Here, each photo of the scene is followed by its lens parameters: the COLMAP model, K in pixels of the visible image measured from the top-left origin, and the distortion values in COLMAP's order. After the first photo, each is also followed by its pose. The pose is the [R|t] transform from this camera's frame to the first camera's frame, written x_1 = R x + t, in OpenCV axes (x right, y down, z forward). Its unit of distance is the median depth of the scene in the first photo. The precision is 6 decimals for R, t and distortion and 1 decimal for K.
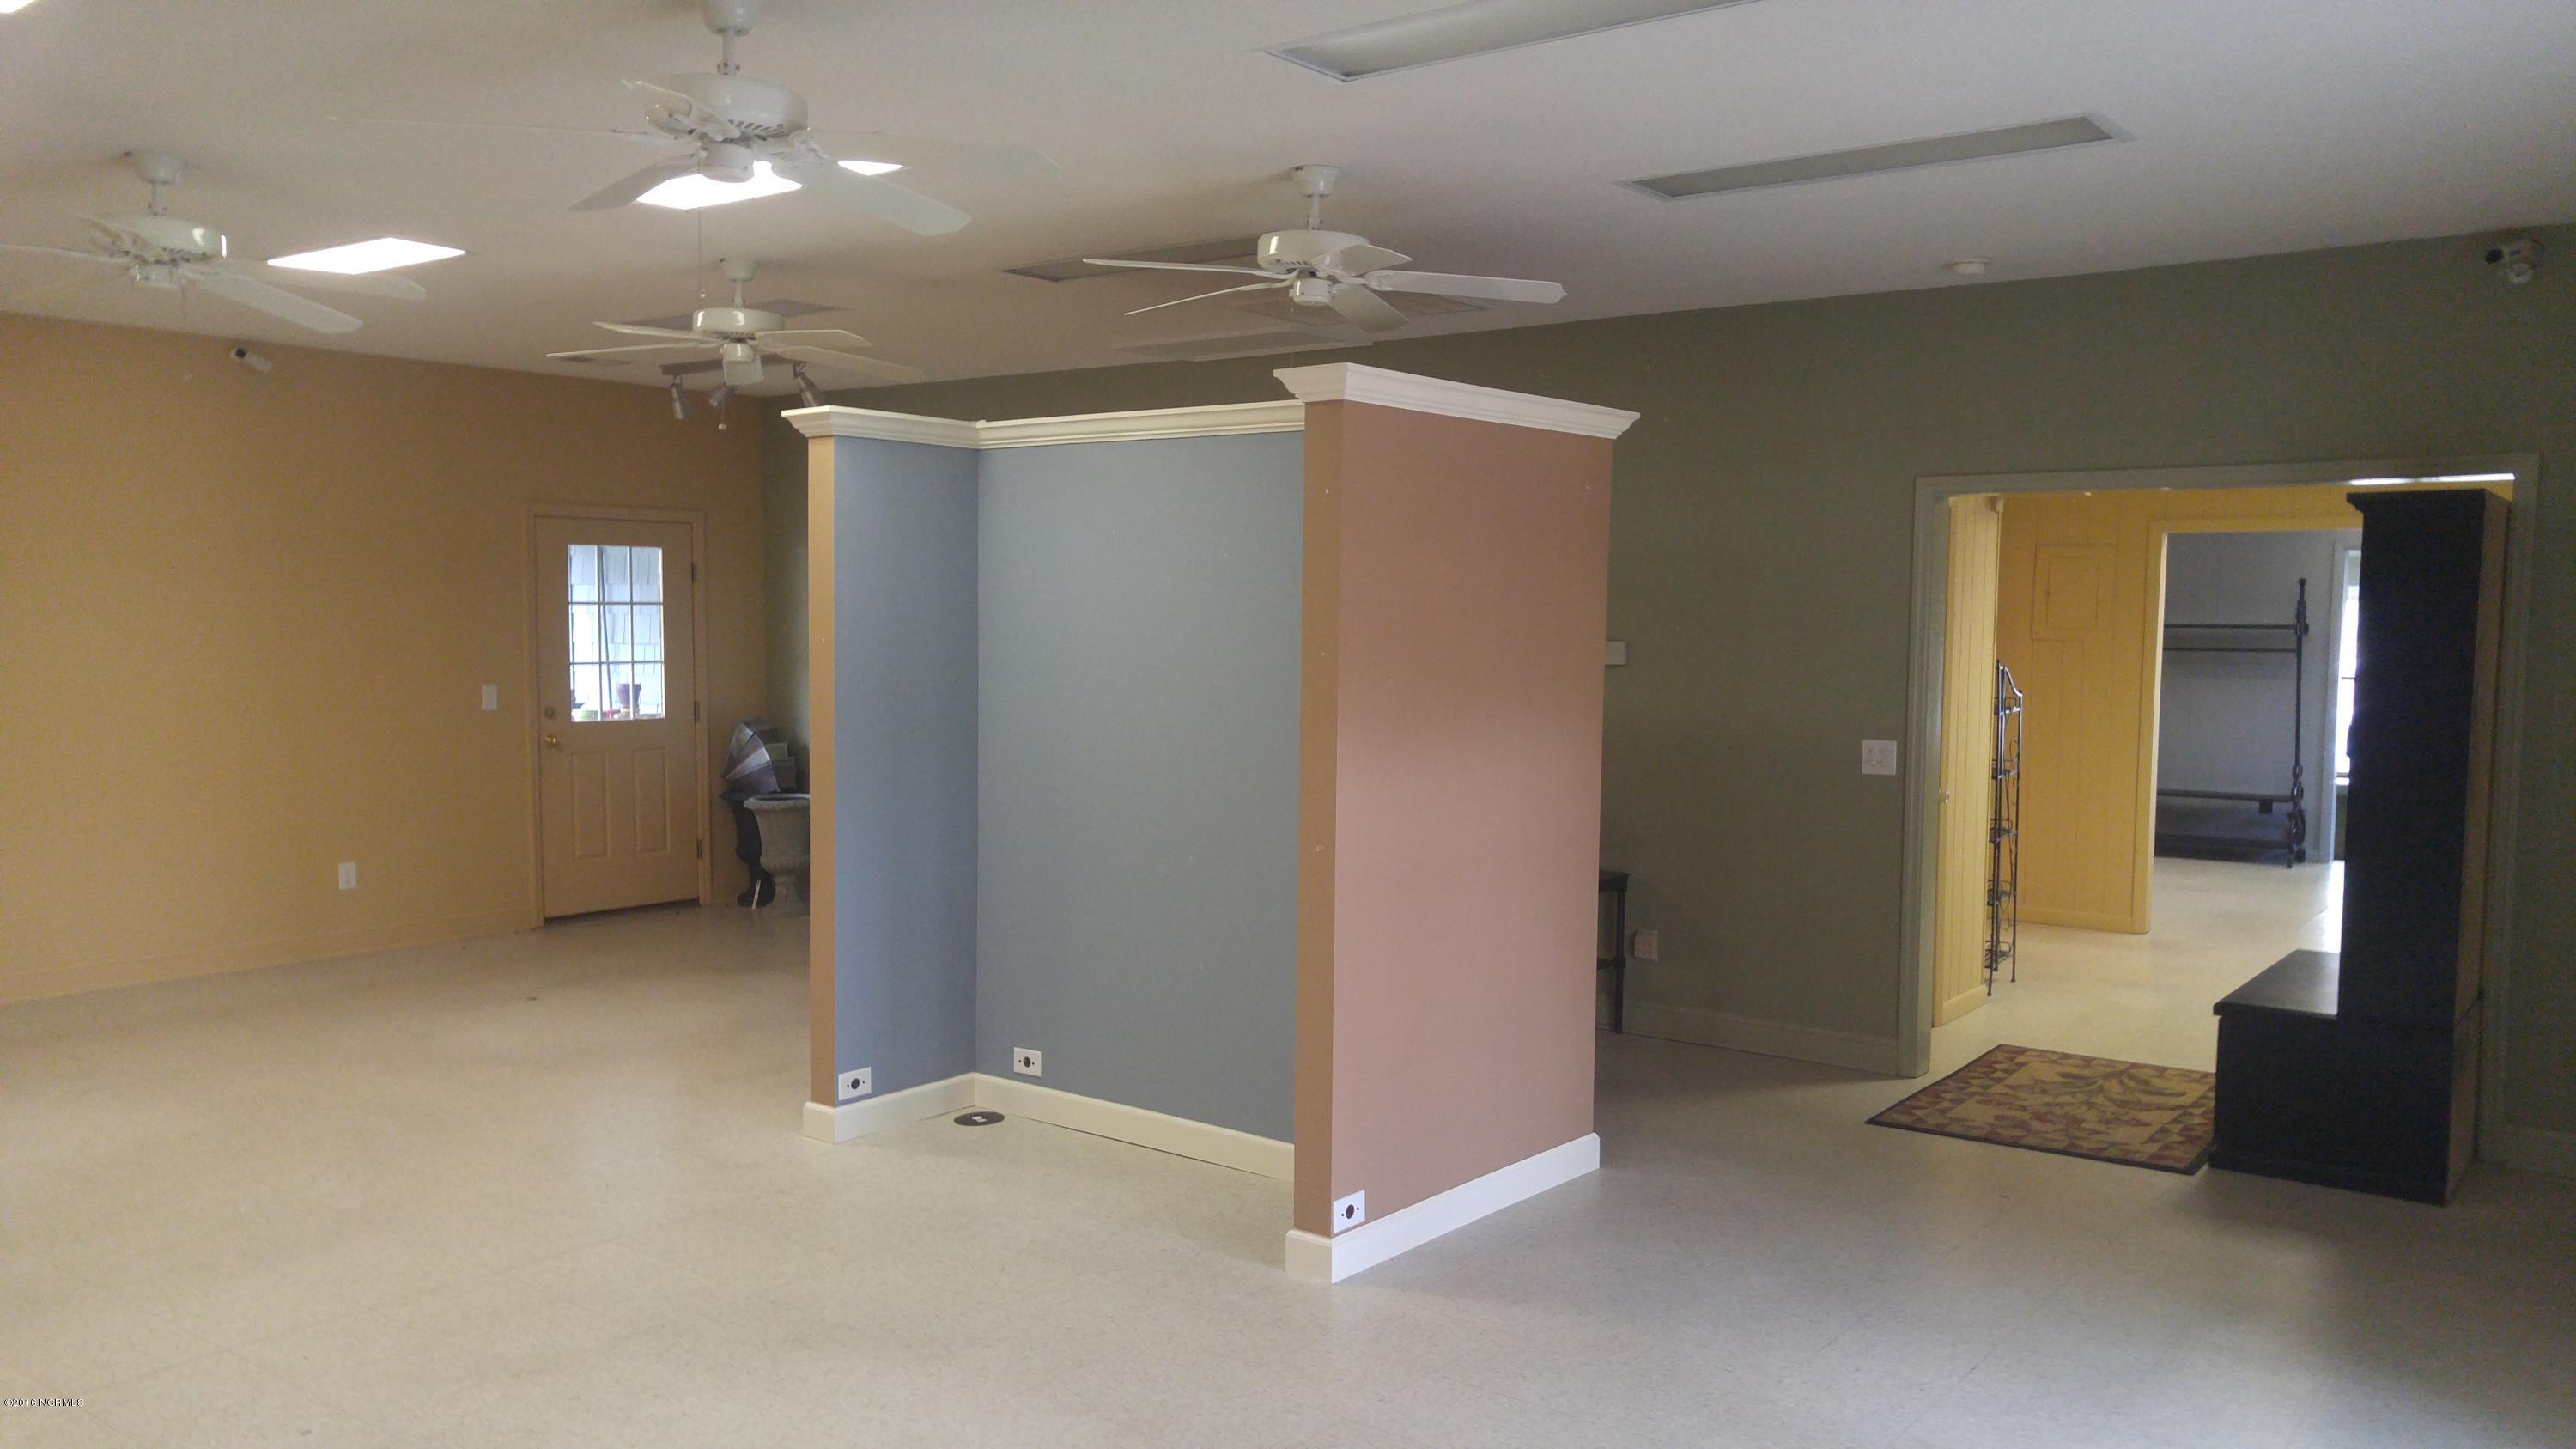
lens RADIAL K [[1923.4, 0, 1291.4], [0, 1923.4, 727.2], [0, 0, 1]] dist [0.010497, 0.052418]
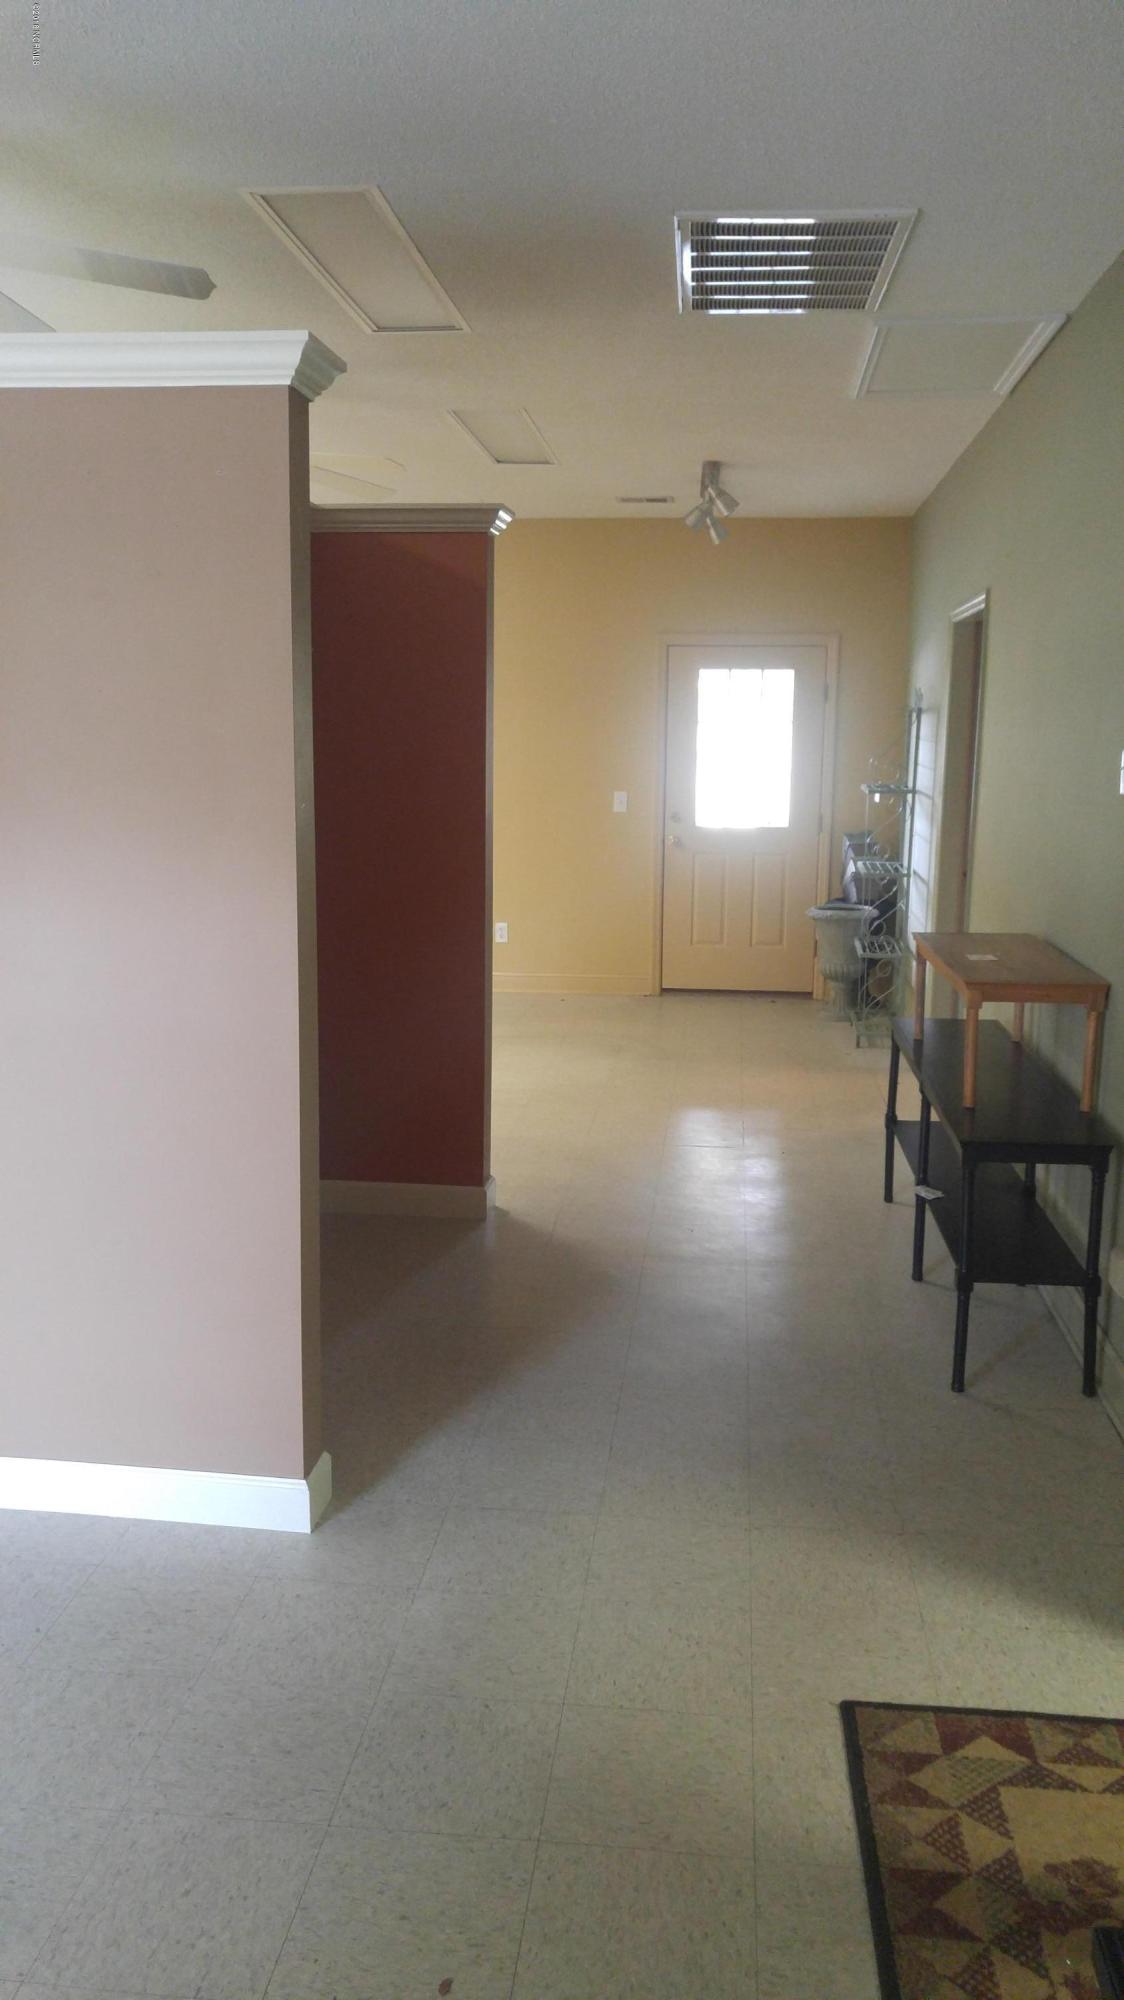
lens RADIAL K [[1493.1, 0, 567.8], [0, 1493.1, 990.6], [0, 0, 1]] dist [0.010497, 0.052418]
pose [[0.531014, 0.141987, -0.835382, 0.372859], [-0.055785, 0.989580, 0.132735, -0.020086], [0.845525, -0.023882, 0.533402, 0.482997]]
